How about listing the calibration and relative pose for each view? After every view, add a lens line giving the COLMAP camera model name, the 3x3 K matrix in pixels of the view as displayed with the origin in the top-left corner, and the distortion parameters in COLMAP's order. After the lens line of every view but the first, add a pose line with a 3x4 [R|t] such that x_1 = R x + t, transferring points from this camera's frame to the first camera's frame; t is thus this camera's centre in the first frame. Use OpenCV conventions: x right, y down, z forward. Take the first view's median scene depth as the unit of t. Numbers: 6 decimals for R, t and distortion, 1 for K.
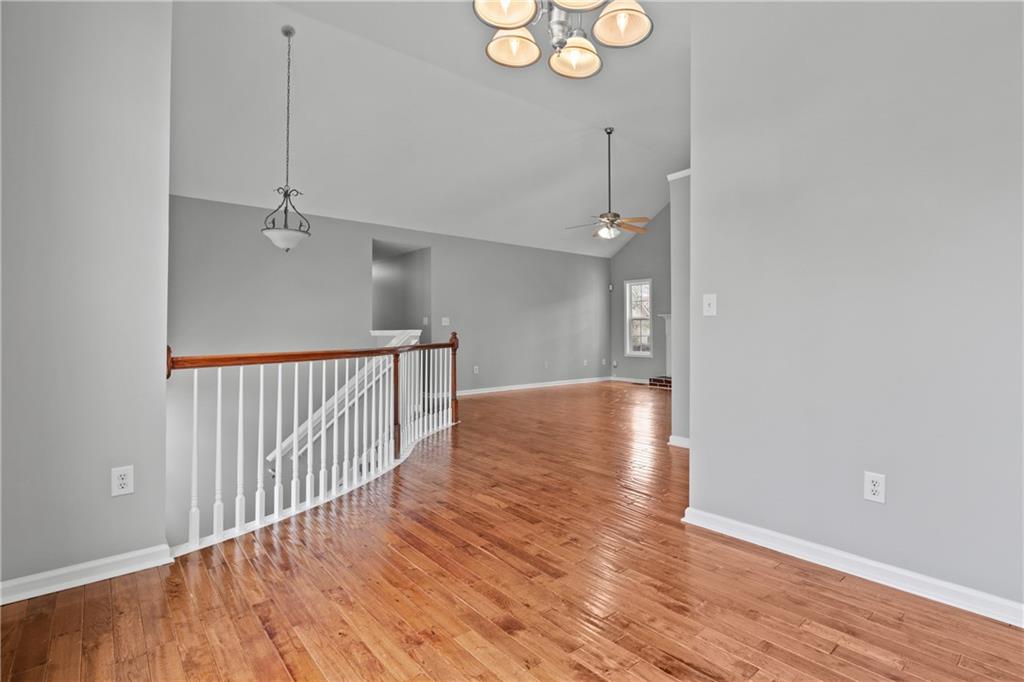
lens RADIAL K [[497.6, 0, 519.7], [0, 497.6, 323.8], [0, 0, 1]] dist [-0.001567, 0.000009]
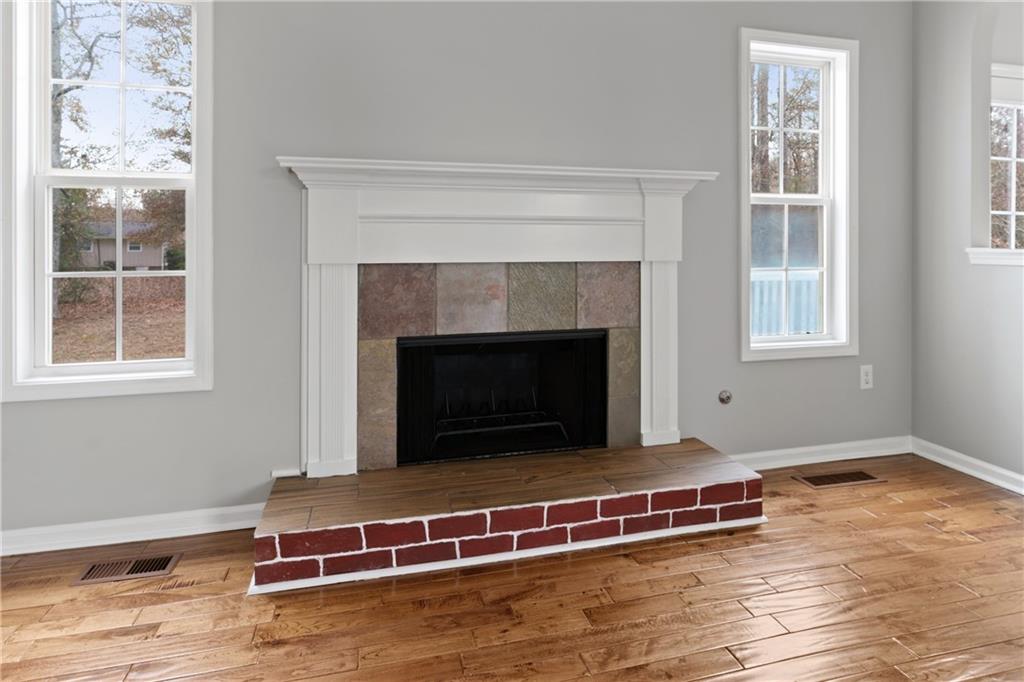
lens RADIAL K [[557.6, 0, 515.0], [0, 557.6, 253.0], [0, 0, 1]] dist [-0.003032, -0.000409]
pose [[0.440628, -0.004041, 0.897681, 0.178733], [-0.010242, 0.999902, 0.009528, 0.019254], [-0.897631, -0.013393, 0.440544, 1.106767]]
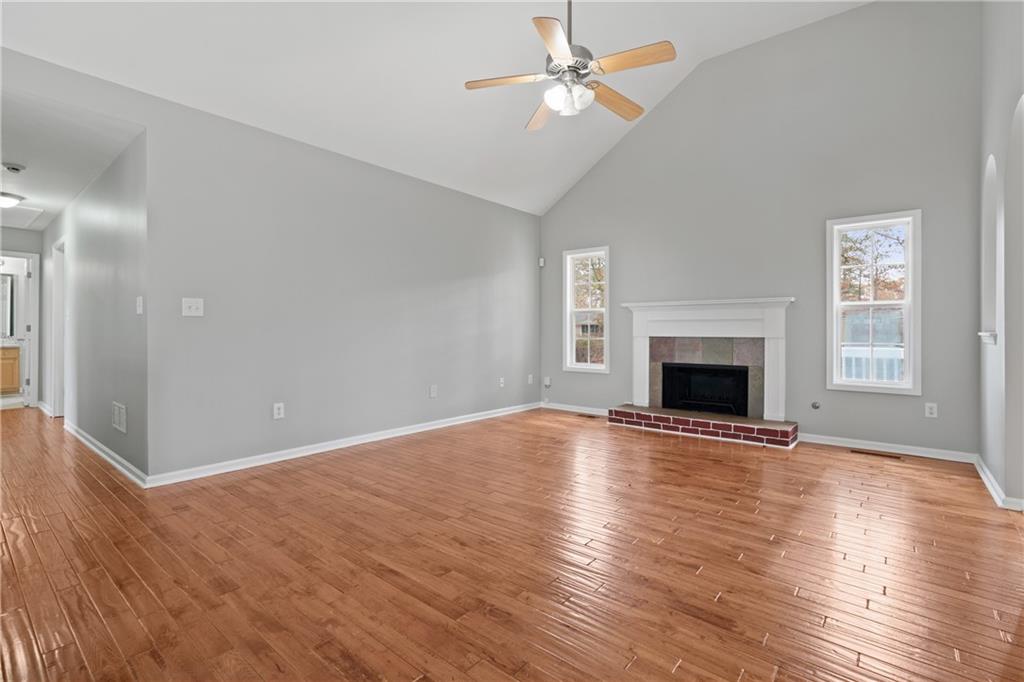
lens RADIAL K [[471.1, 0, 515.4], [0, 471.1, 332.4], [0, 0, 1]] dist [-0.001924, 0.000331]
pose [[0.983768, 0.002028, 0.179431, 0.062942], [-0.005038, 0.999854, 0.016321, 0.010539], [-0.179372, -0.016960, 0.983635, 0.607895]]
